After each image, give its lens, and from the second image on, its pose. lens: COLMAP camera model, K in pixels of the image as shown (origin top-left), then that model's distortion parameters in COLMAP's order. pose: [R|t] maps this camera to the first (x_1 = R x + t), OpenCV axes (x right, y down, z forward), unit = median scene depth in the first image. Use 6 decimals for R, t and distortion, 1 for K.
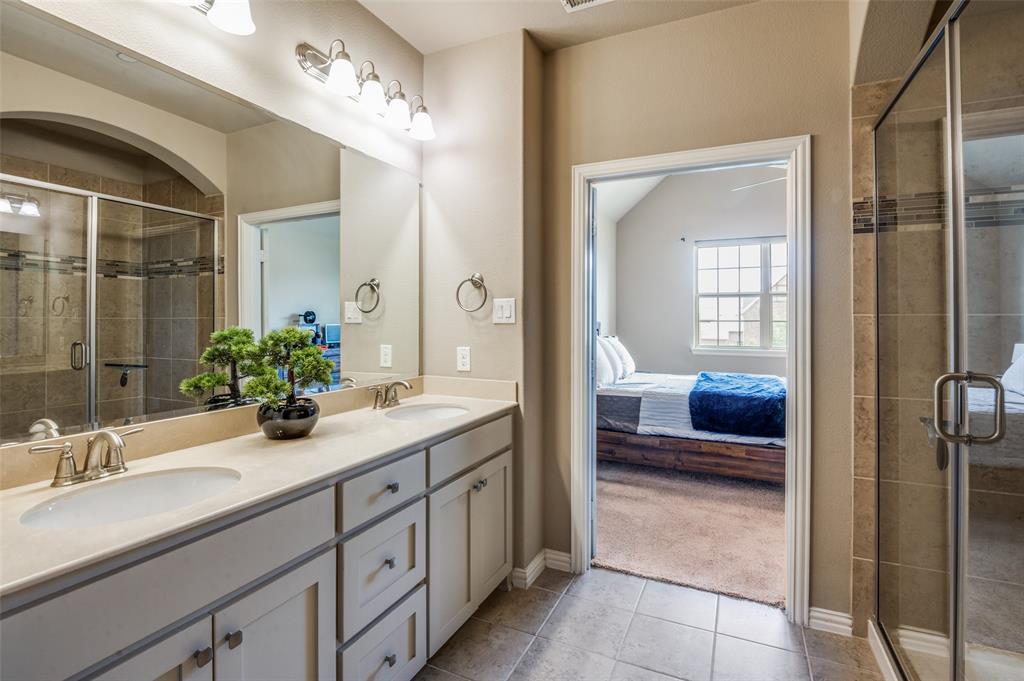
lens RADIAL K [[480.4, 0, 520.1], [0, 480.4, 326.9], [0, 0, 1]] dist [-0.001031, 0.000692]
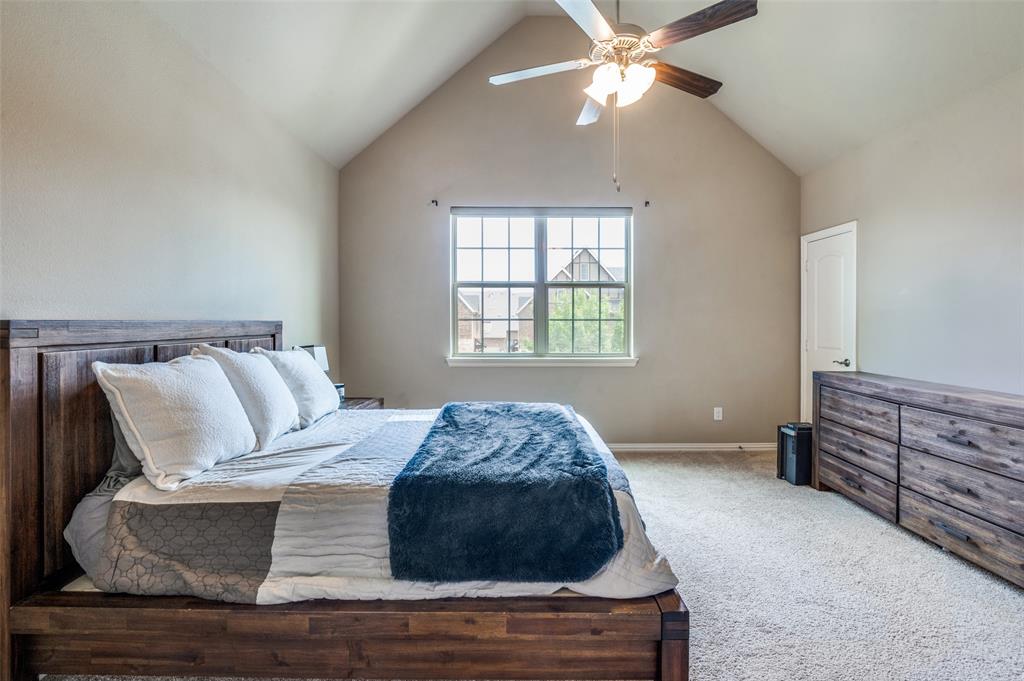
lens RADIAL K [[480.4, 0, 520.1], [0, 480.4, 326.9], [0, 0, 1]] dist [-0.001031, 0.000692]
pose [[0.906505, -0.005232, 0.422162, 0.271981], [0.005182, 0.999986, 0.001267, -0.003349], [-0.422163, 0.001039, 0.906519, 0.549627]]
